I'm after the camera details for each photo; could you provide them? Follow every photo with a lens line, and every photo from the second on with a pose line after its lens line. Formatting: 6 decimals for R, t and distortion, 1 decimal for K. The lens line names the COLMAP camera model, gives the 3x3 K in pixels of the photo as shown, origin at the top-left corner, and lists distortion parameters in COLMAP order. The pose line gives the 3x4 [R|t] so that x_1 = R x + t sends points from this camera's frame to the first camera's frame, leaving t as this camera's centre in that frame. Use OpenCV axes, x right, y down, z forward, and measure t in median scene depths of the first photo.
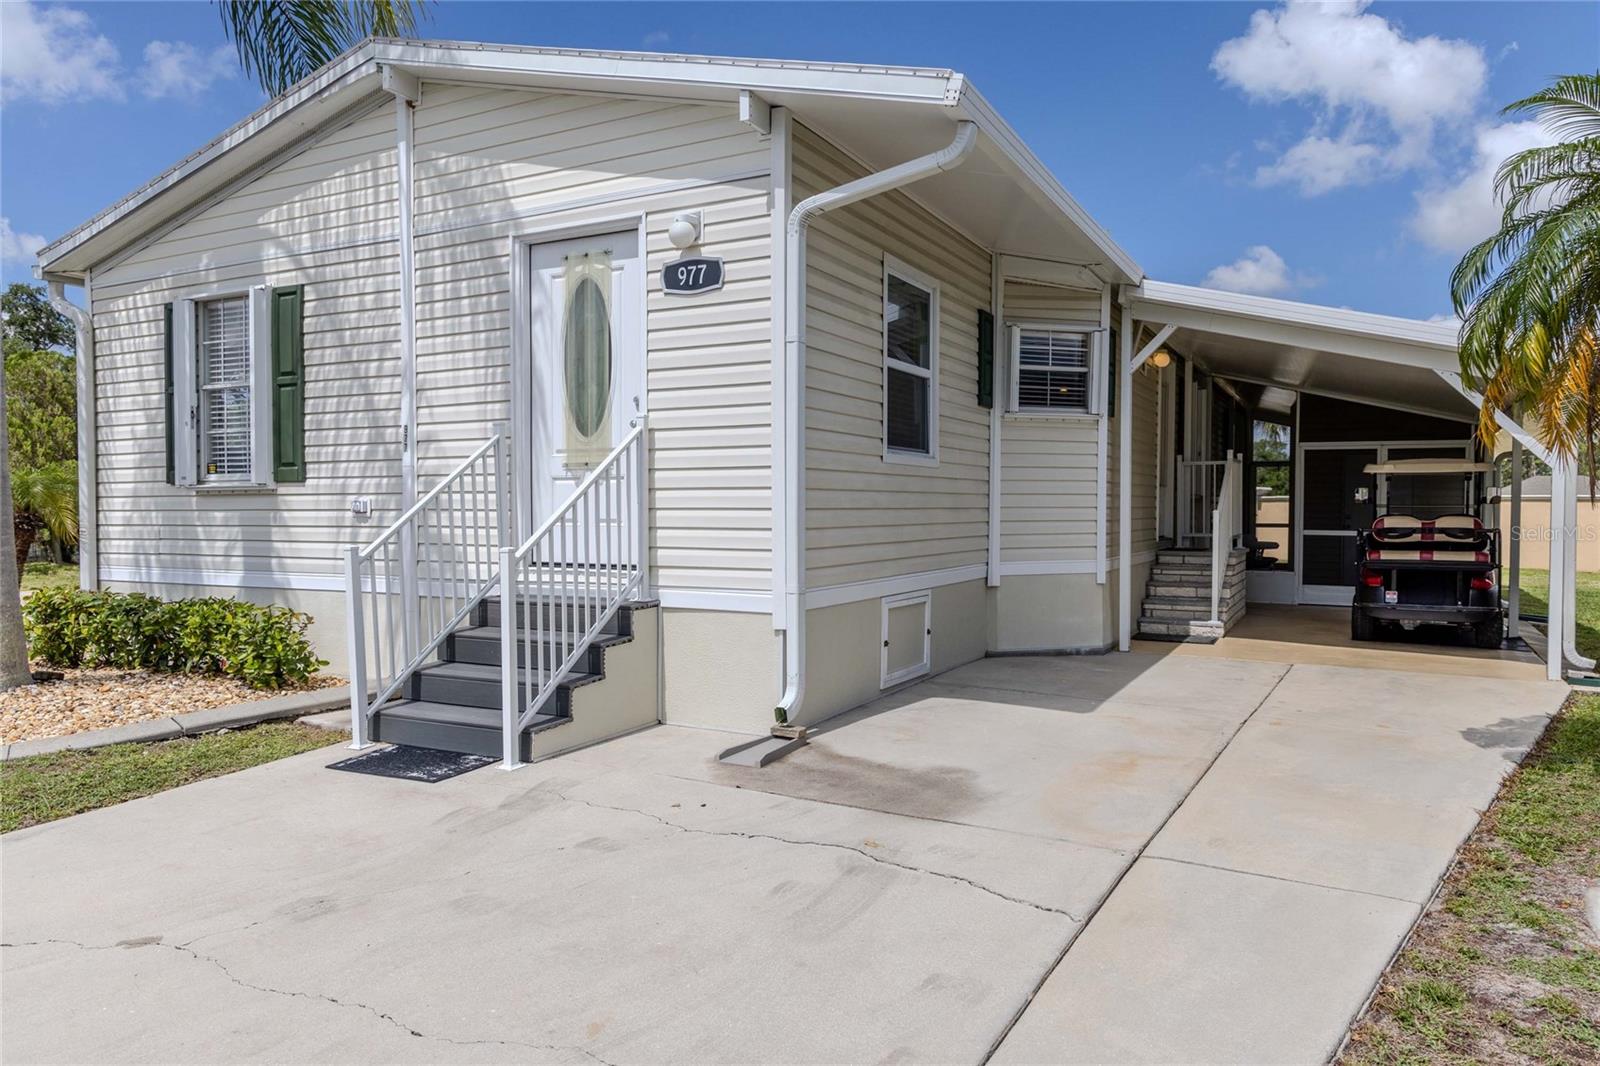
lens RADIAL K [[1104.7, 0, 800.0], [0, 1104.7, 533.0], [0, 0, 1]] dist [0.003821, 0.001805]
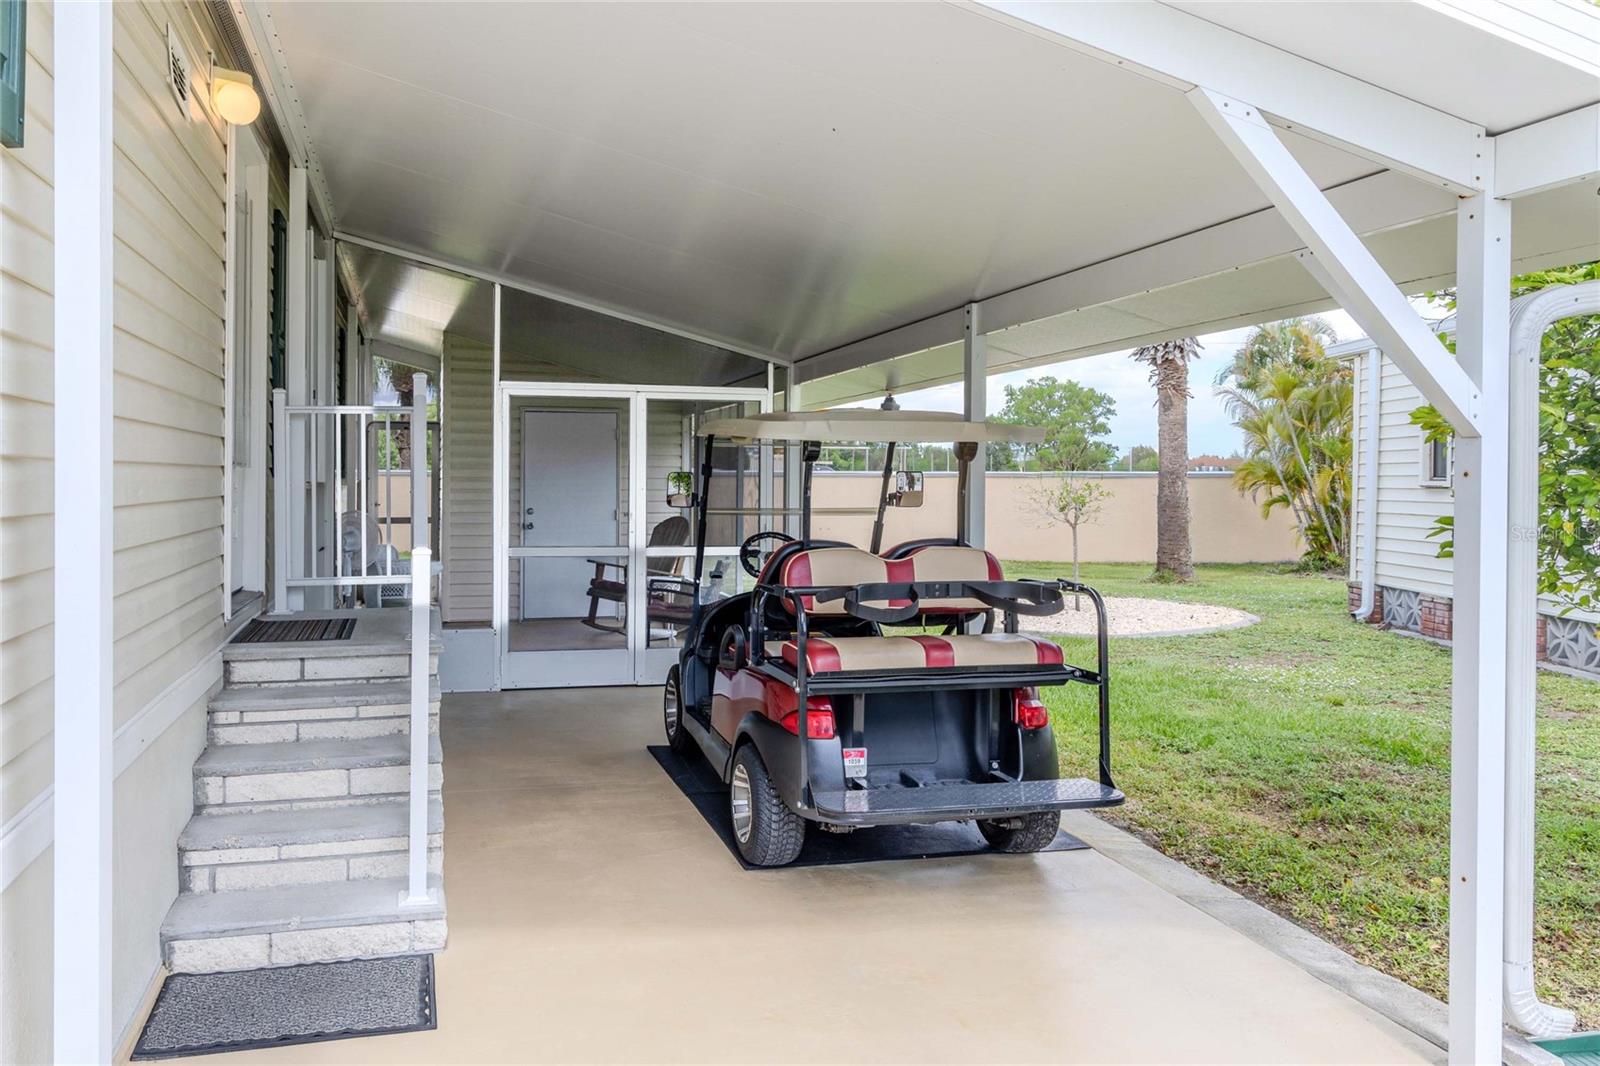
lens RADIAL K [[1149.3, 0, 801.0], [0, 1149.3, 481.1], [0, 0, 1]] dist [-0.002660, -0.002096]
pose [[0.703477, -0.001624, 0.710716, 0.199401], [0.002616, 0.999997, -0.000305, -0.040383], [-0.710714, 0.002074, 0.703478, 0.636389]]
